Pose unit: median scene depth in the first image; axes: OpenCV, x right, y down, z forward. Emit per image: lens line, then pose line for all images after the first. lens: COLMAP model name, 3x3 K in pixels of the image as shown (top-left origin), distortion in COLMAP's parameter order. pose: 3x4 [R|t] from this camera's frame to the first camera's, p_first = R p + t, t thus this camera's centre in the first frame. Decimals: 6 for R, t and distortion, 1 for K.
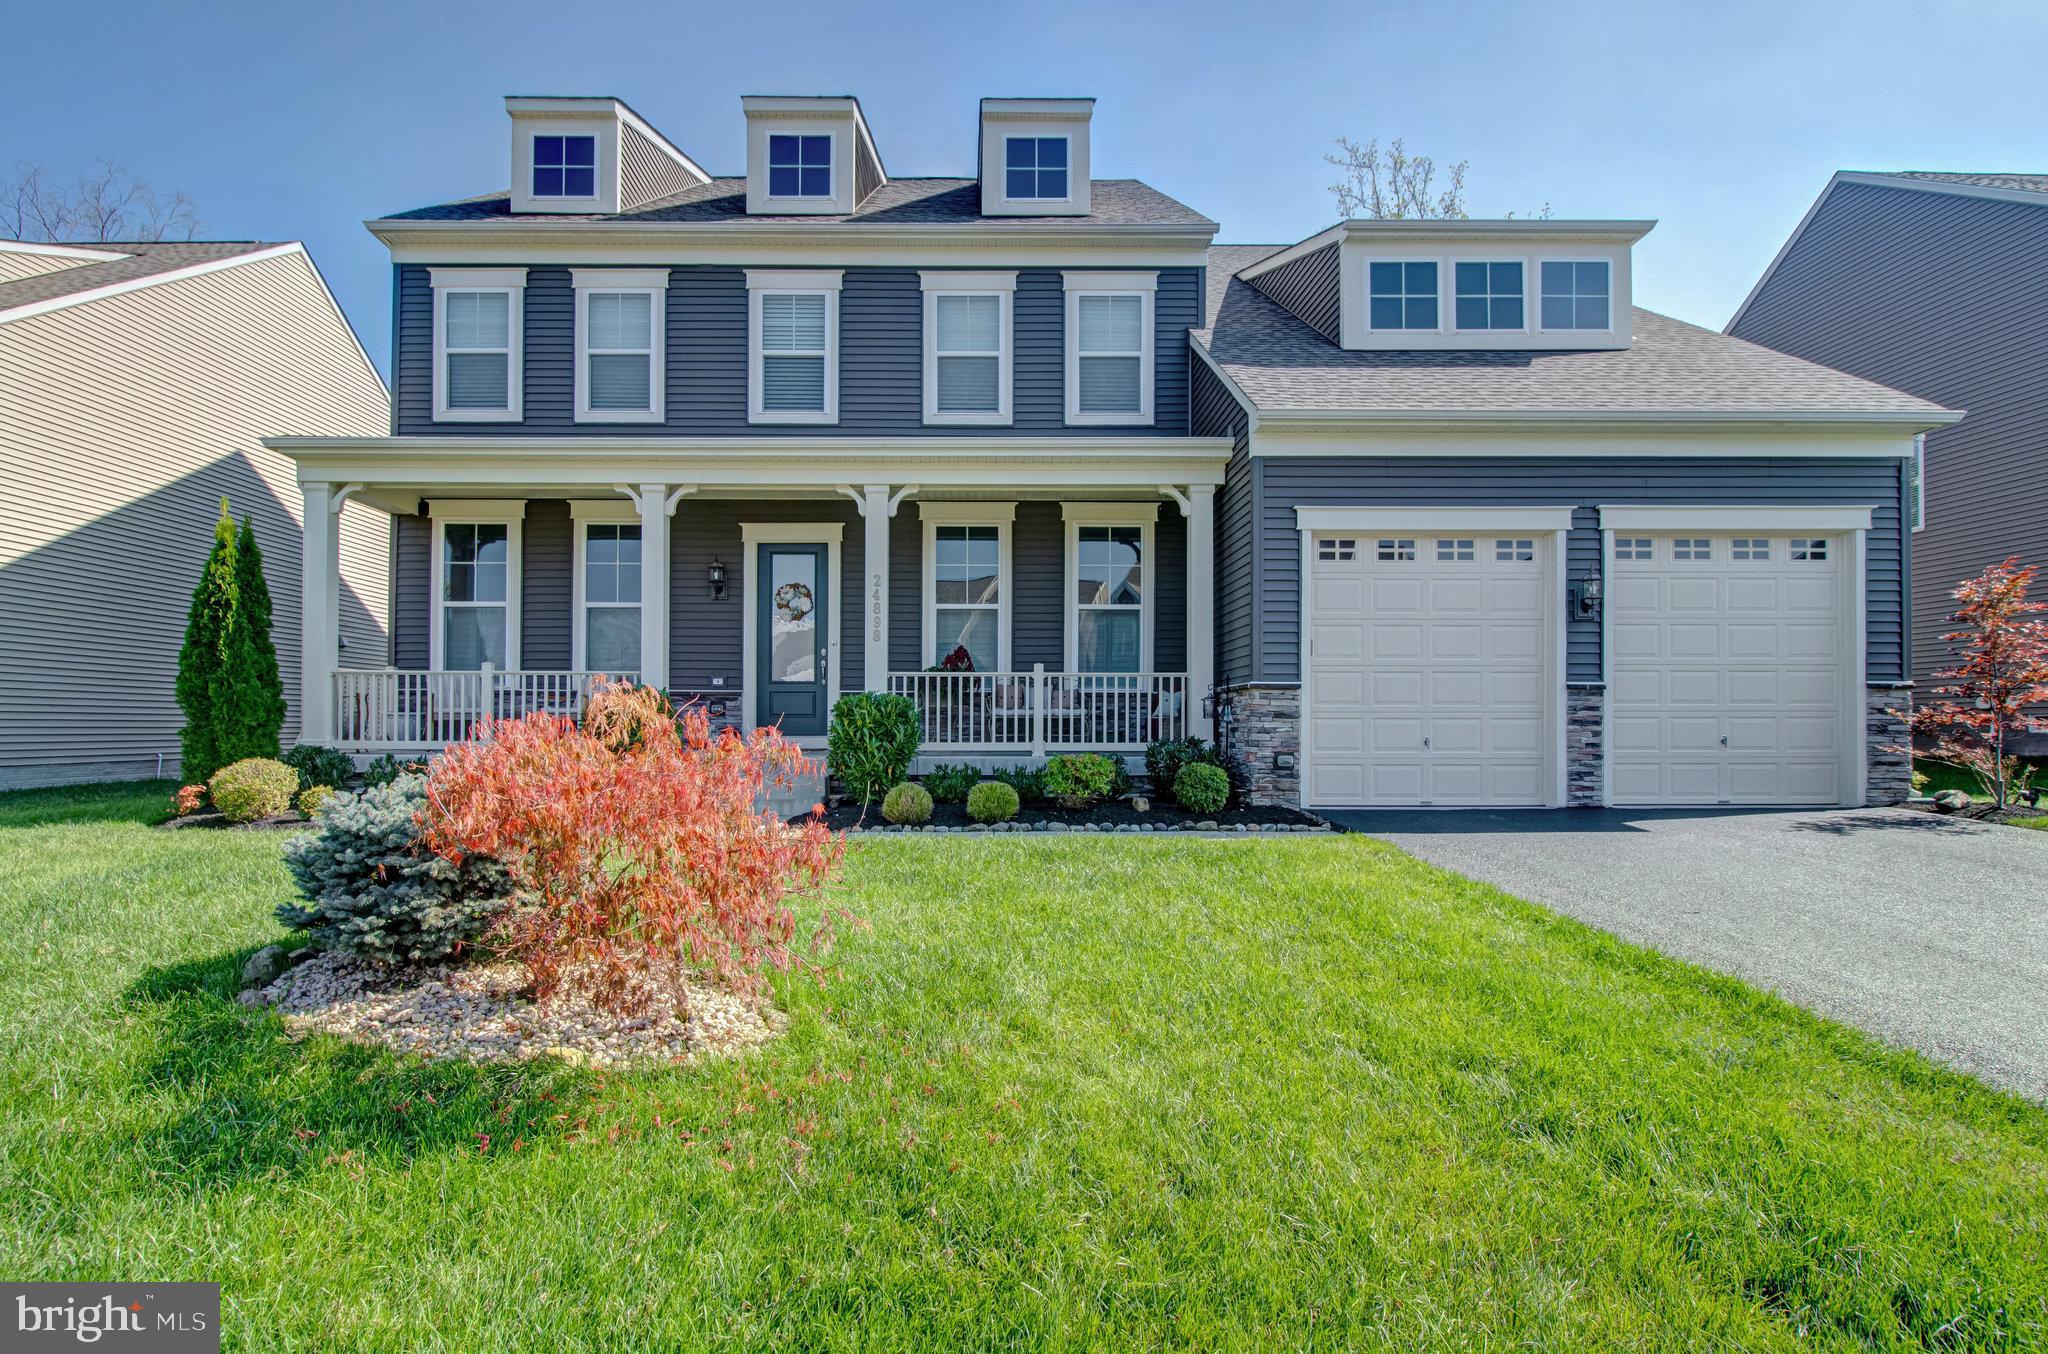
lens RADIAL K [[1088.2, 0, 983.6], [0, 1088.2, 718.4], [0, 0, 1]] dist [0.002945, -0.011558]
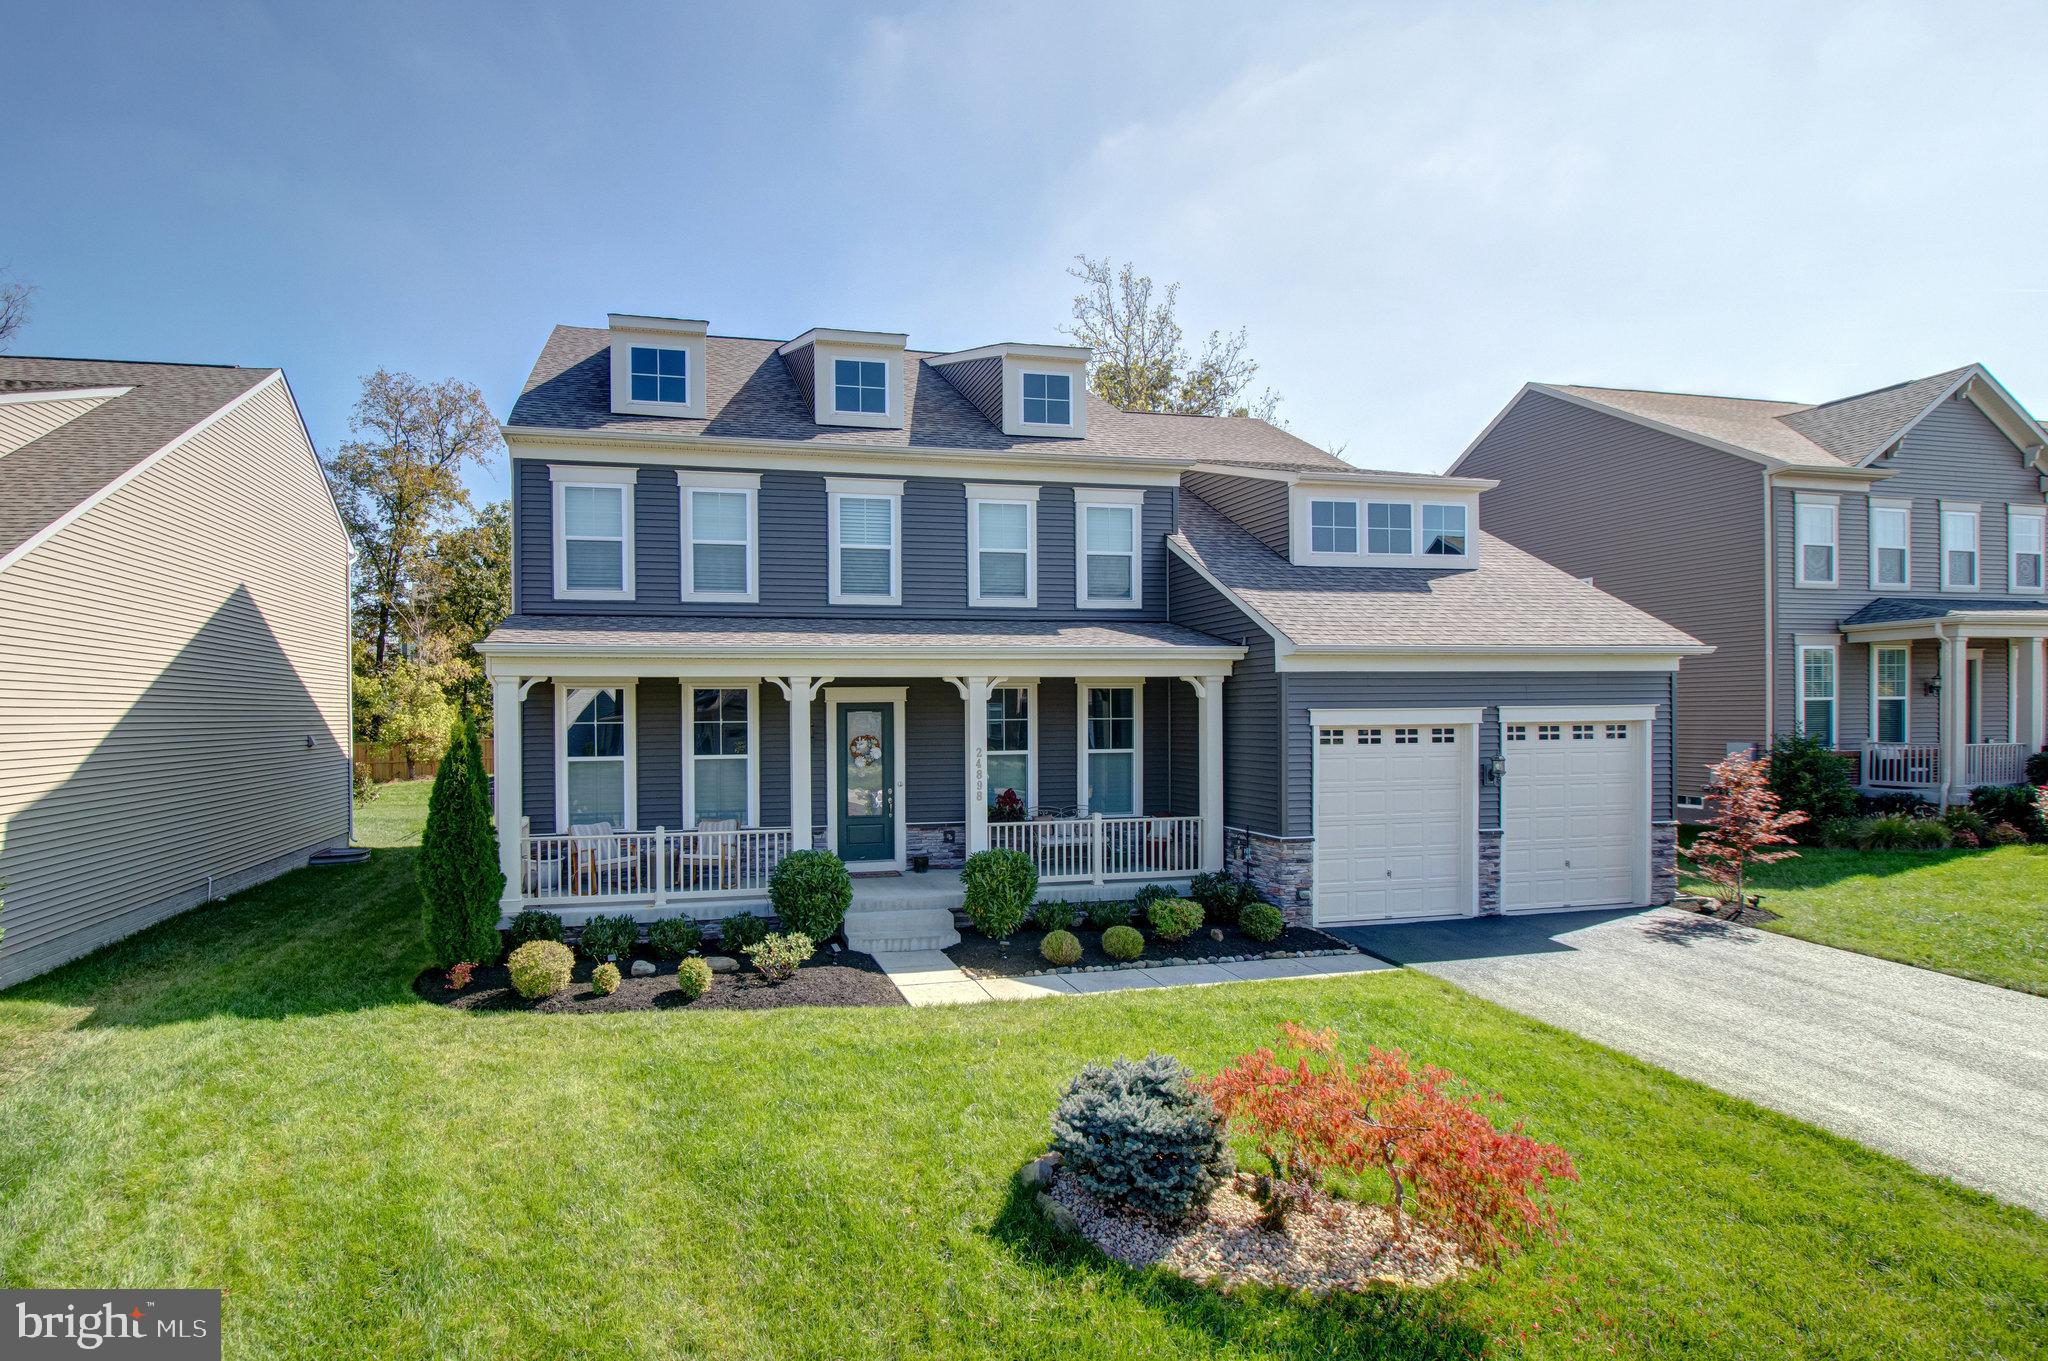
lens RADIAL K [[982.8, 0, 877.0], [0, 982.8, 731.8], [0, 0, 1]] dist [-0.002696, -0.008653]
pose [[0.979956, -0.014434, 0.198689, -0.414734], [0.010254, 0.999704, 0.022047, -0.166663], [-0.198948, -0.019568, 0.979815, -0.085365]]
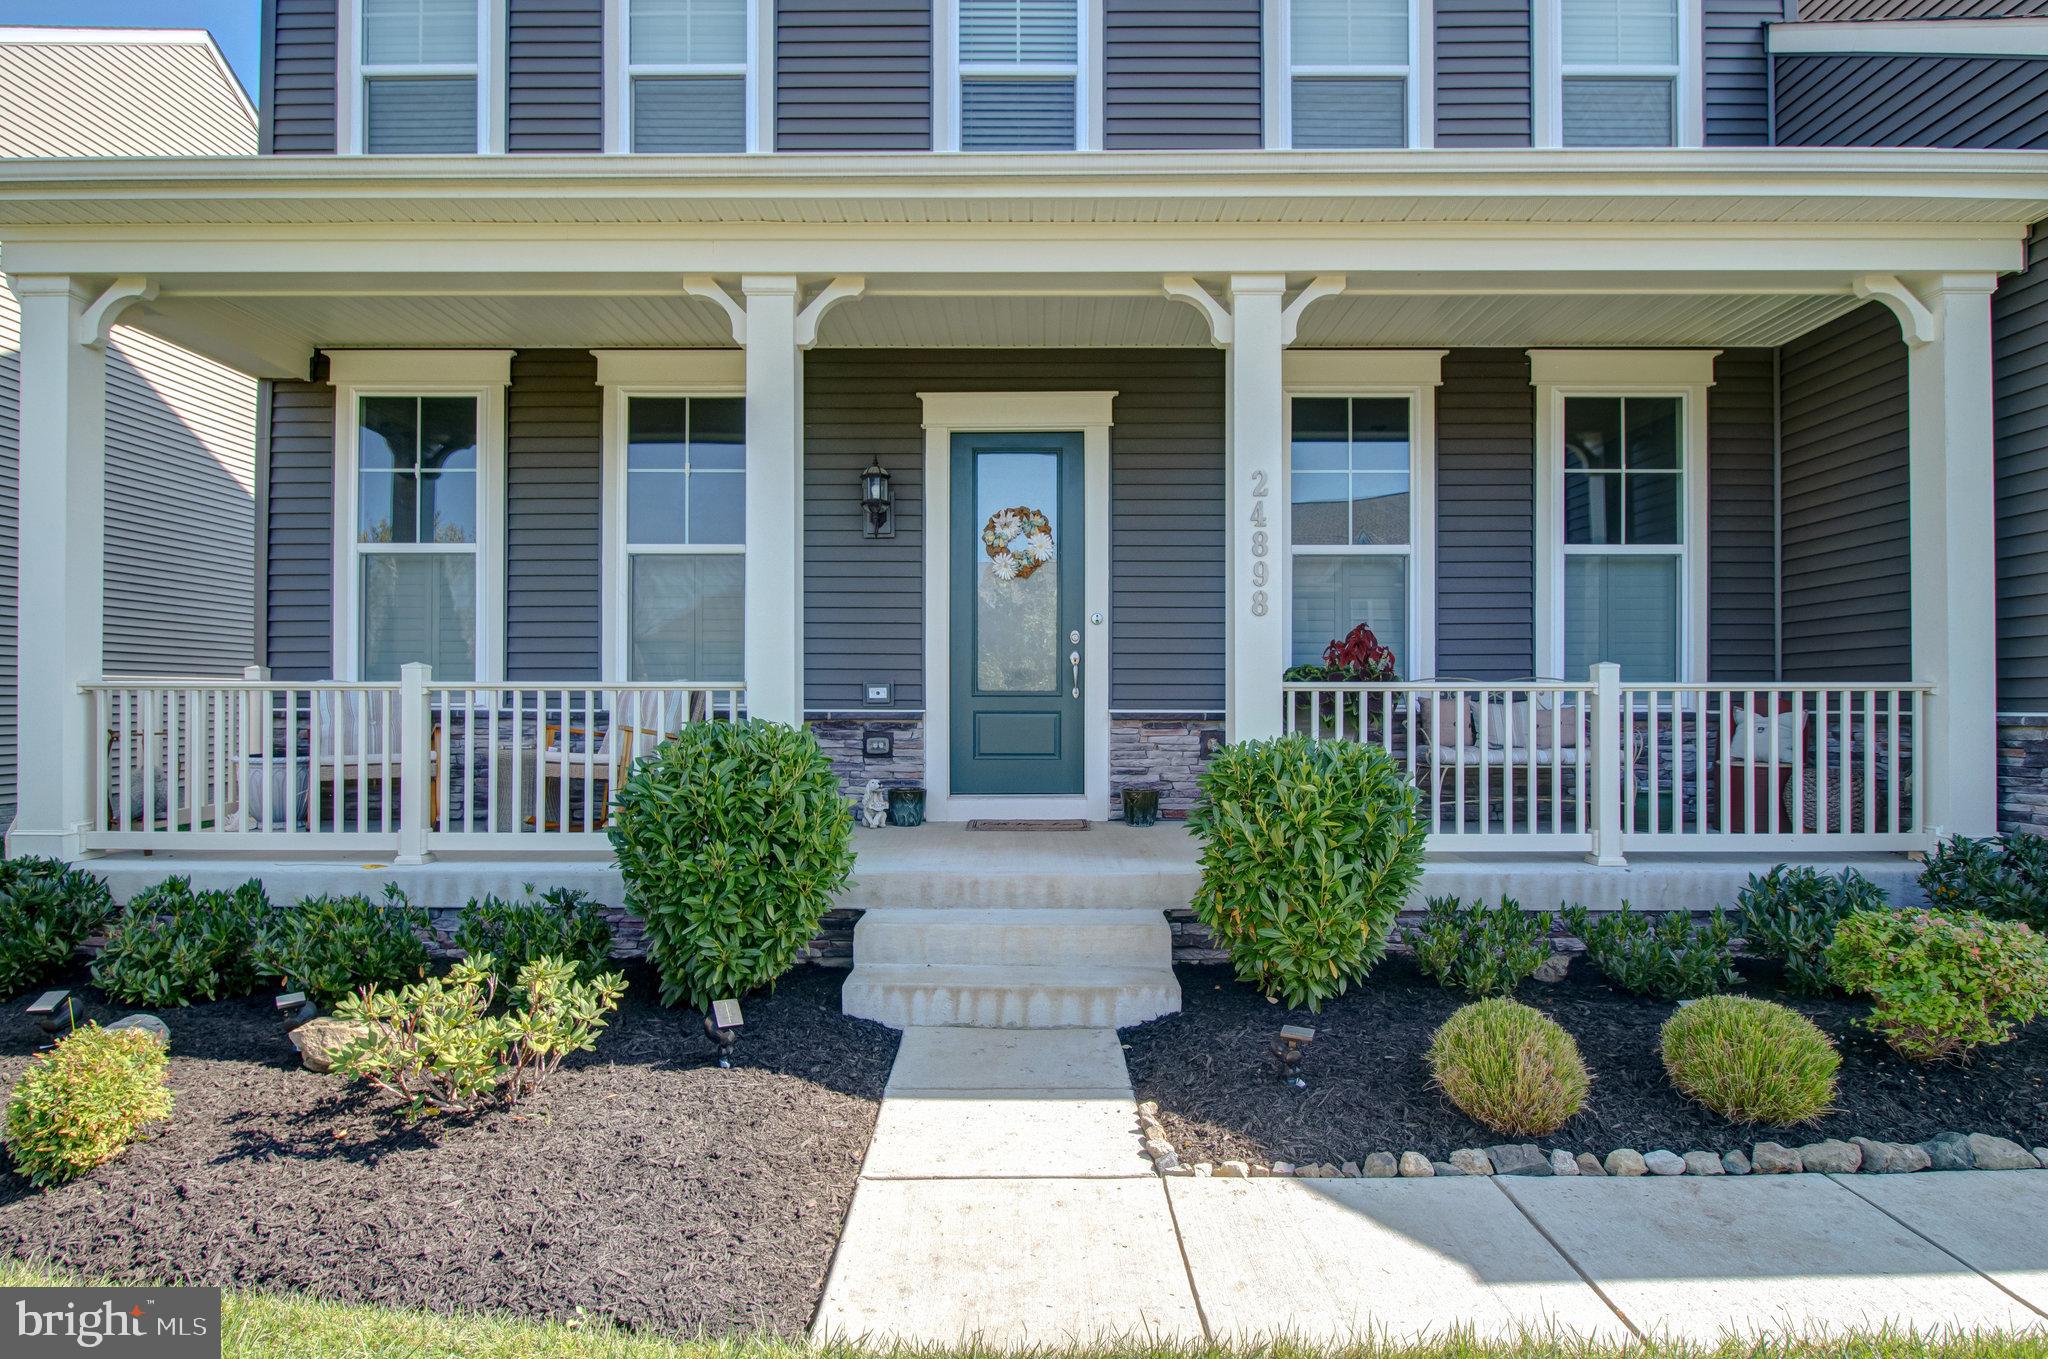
lens RADIAL K [[1088.2, 0, 1026.8], [0, 1088.2, 706.6], [0, 0, 1]] dist [0.002945, -0.011558]
pose [[0.999991, -0.002277, -0.003455, -0.183949], [0.002307, 0.999960, 0.008610, -0.034863], [0.003435, -0.008618, 0.999957, 0.510689]]
